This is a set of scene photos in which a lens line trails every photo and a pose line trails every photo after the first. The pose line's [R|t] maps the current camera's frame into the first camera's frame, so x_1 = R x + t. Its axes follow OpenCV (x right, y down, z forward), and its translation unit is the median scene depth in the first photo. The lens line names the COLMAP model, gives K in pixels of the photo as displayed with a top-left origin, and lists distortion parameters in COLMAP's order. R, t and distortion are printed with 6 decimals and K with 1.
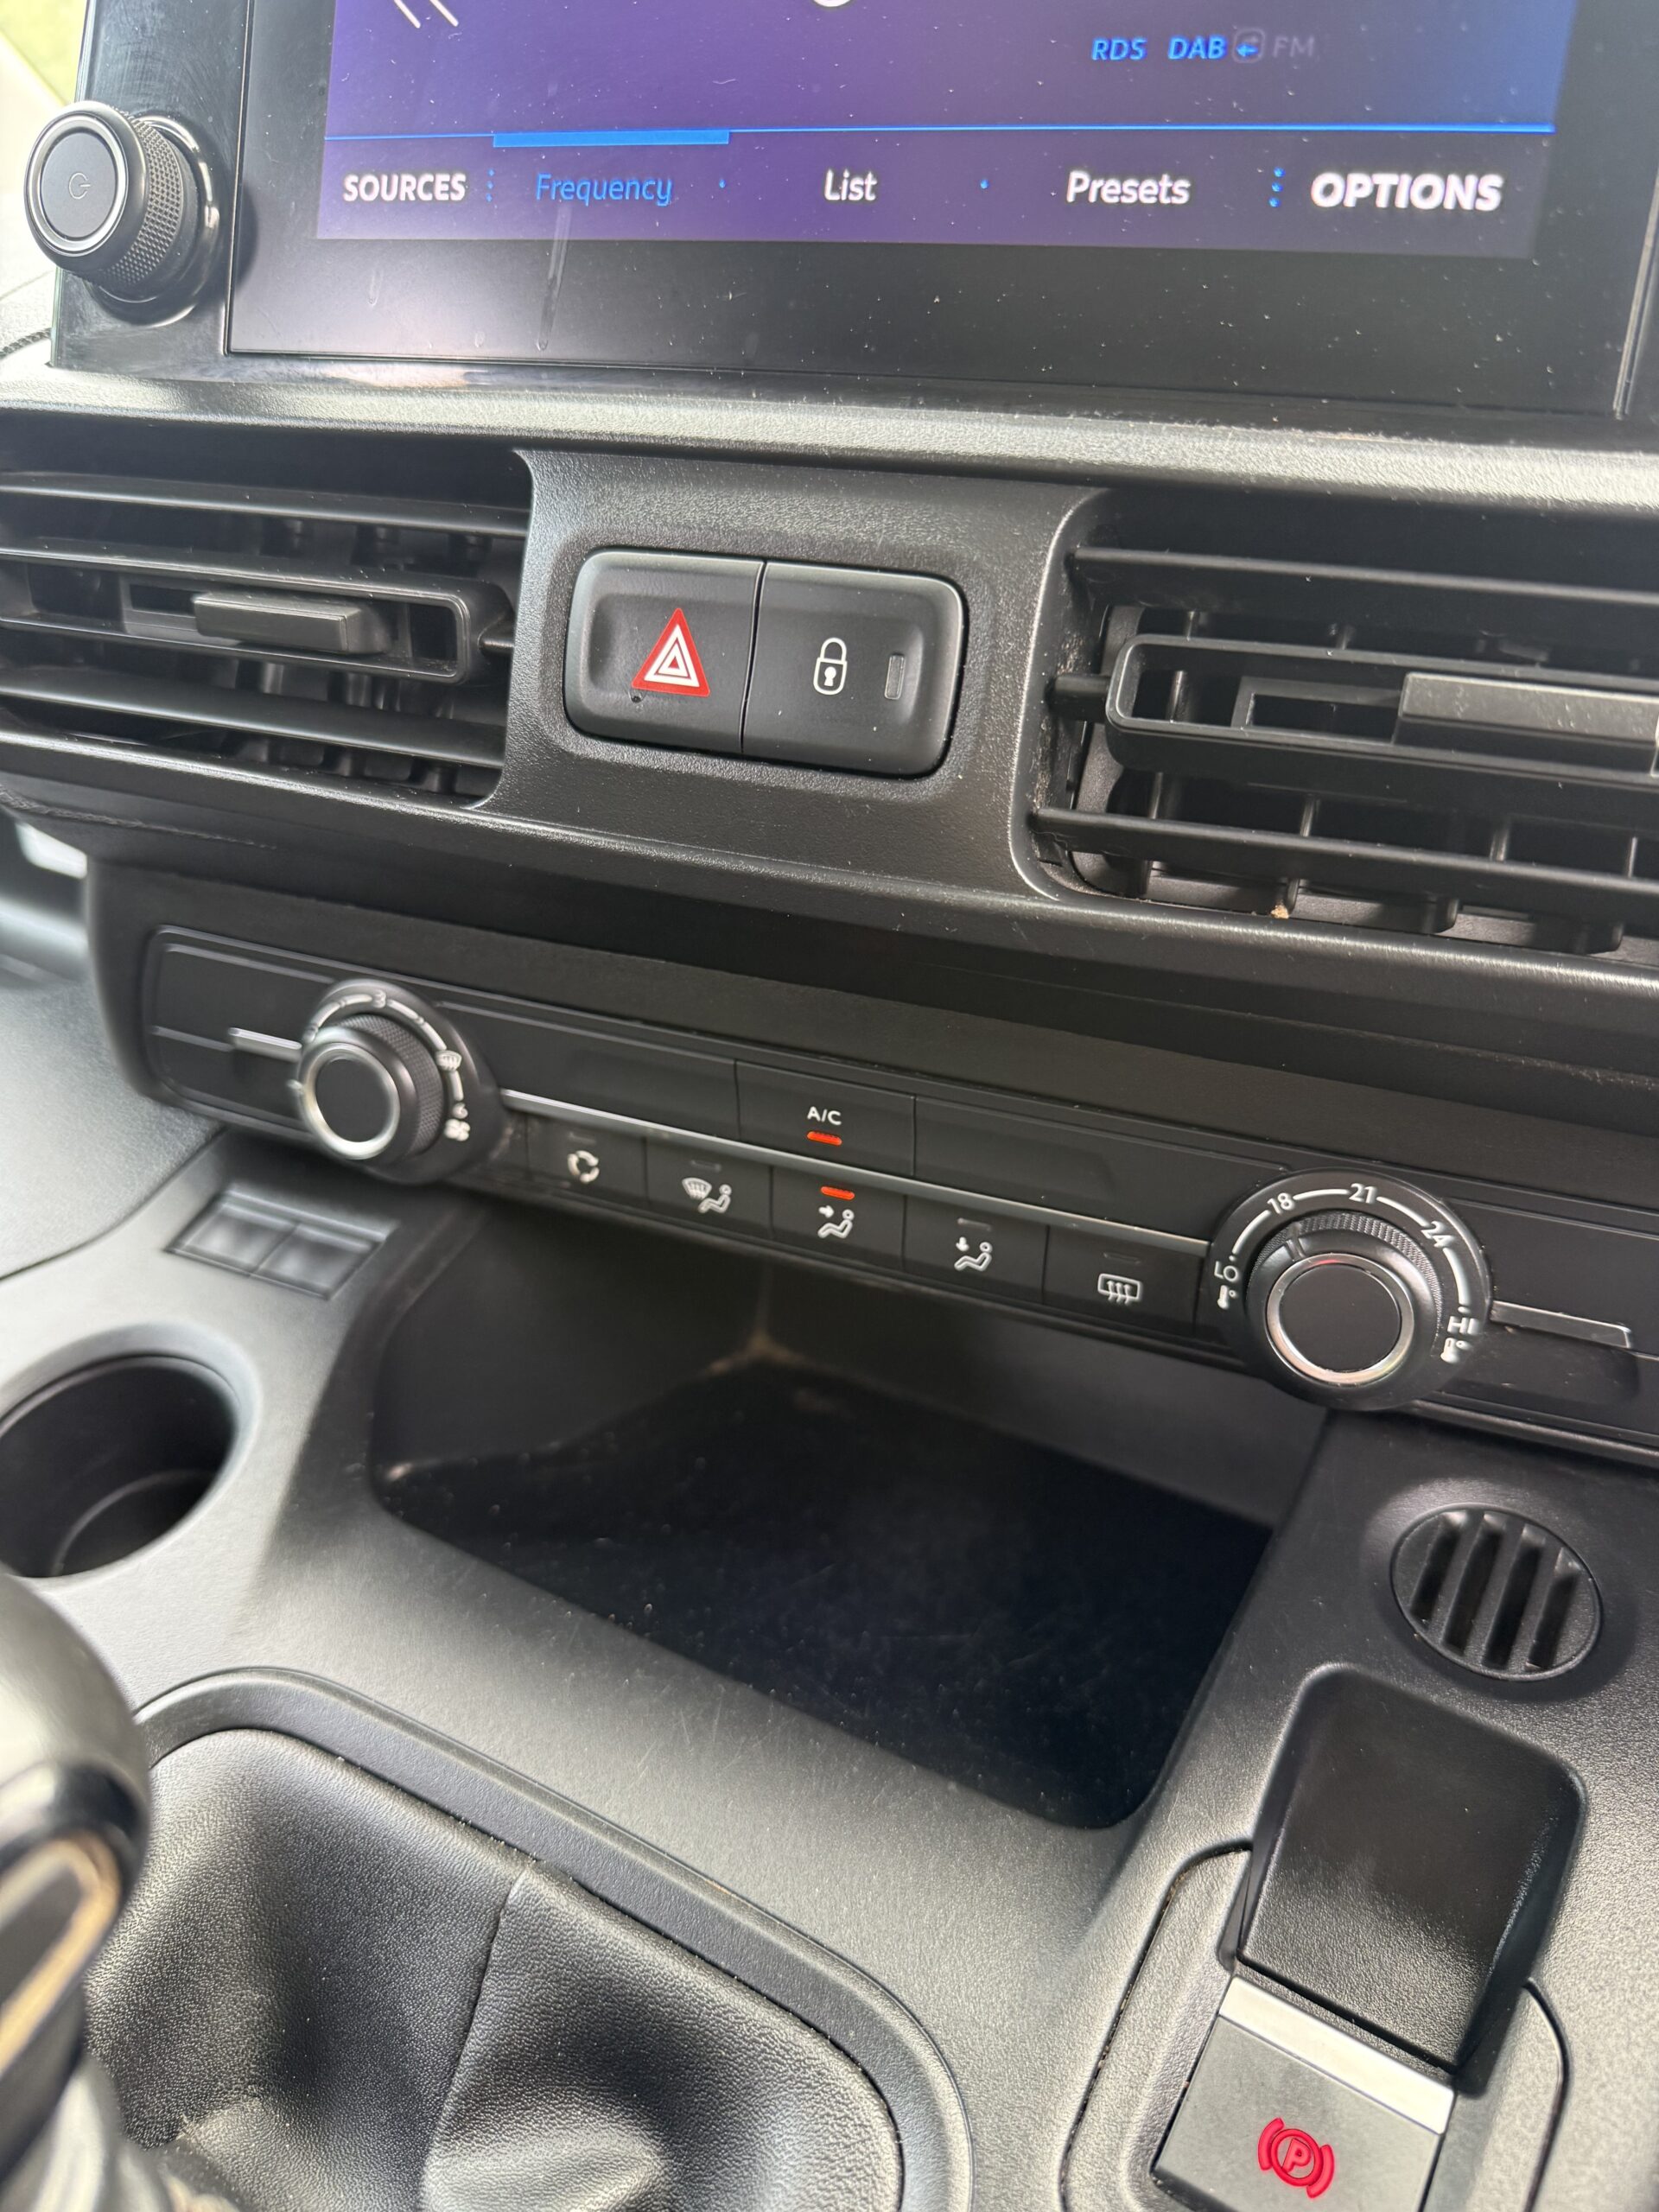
lens RADIAL K [[1690.2, 0, 829.5], [0, 1690.2, 1106.0], [0, 0, 1]] dist [-0.037182, -0.003226]
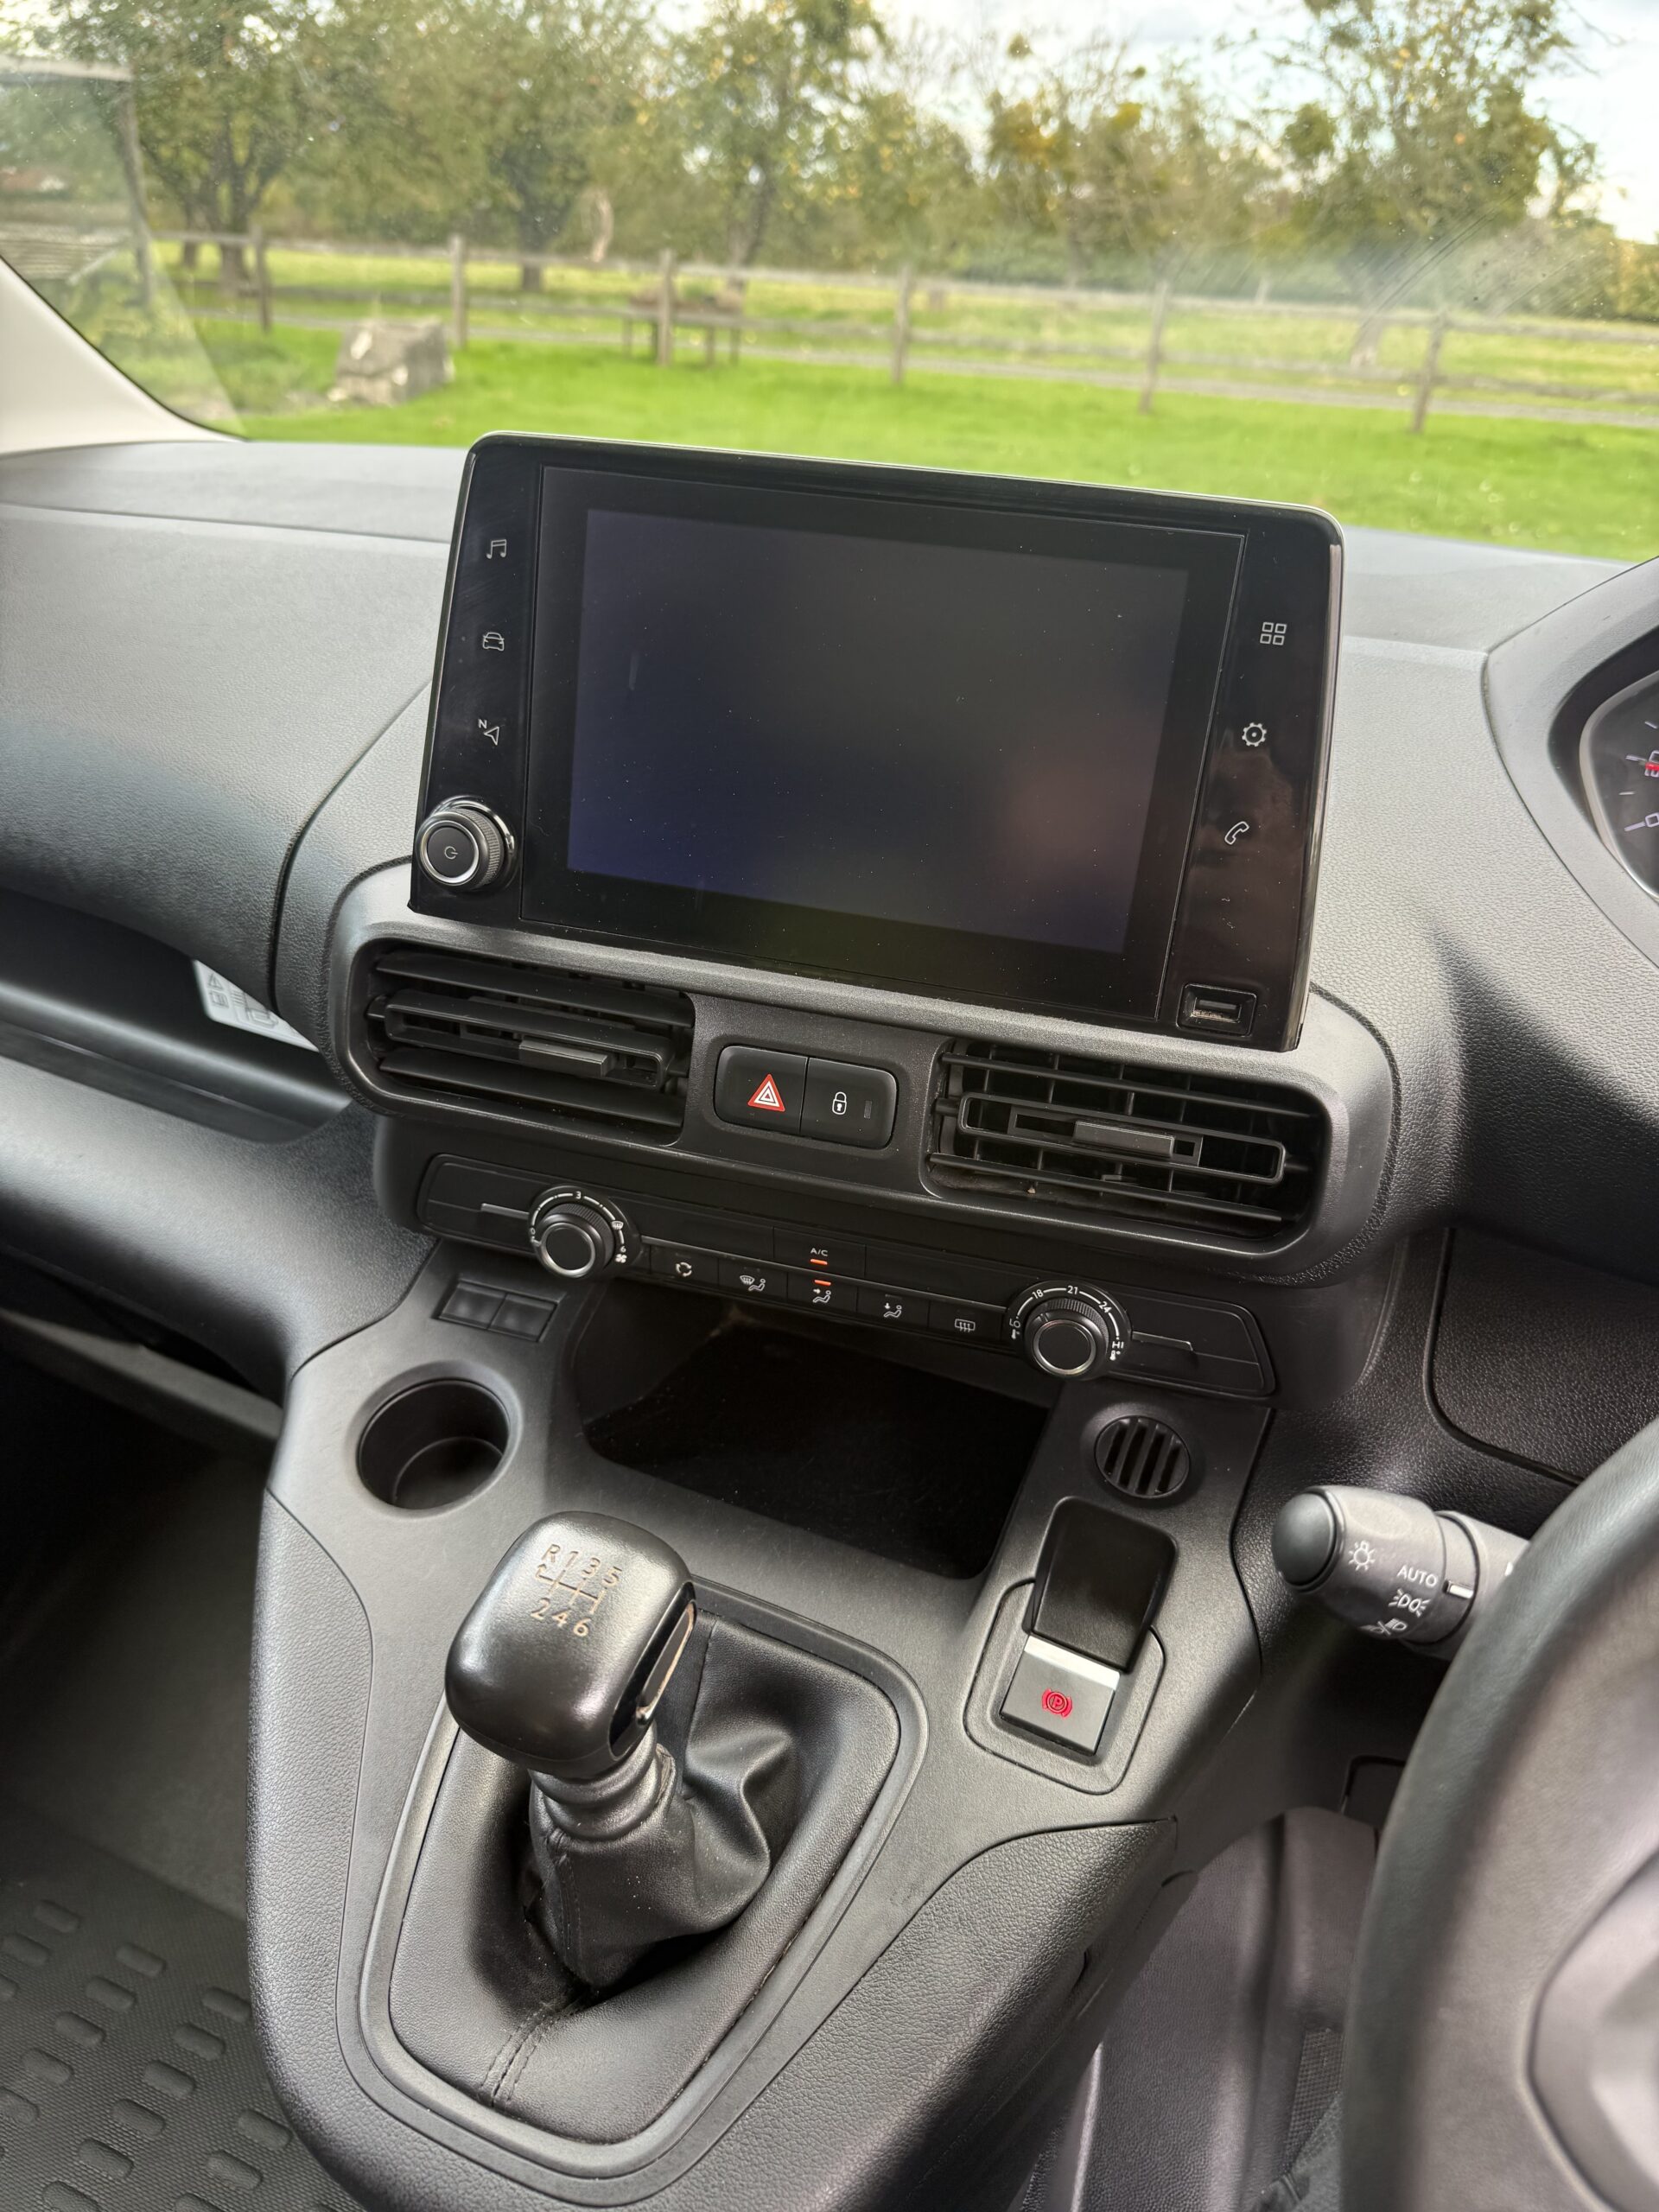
lens RADIAL K [[1542.3, 0, 829.5], [0, 1542.3, 1106.0], [0, 0, 1]] dist [0.059738, -0.077004]
pose [[0.991620, -0.054131, 0.117304, -0.229882], [0.043182, 0.994640, 0.093950, -0.397990], [-0.121761, -0.088097, 0.988642, -0.963753]]
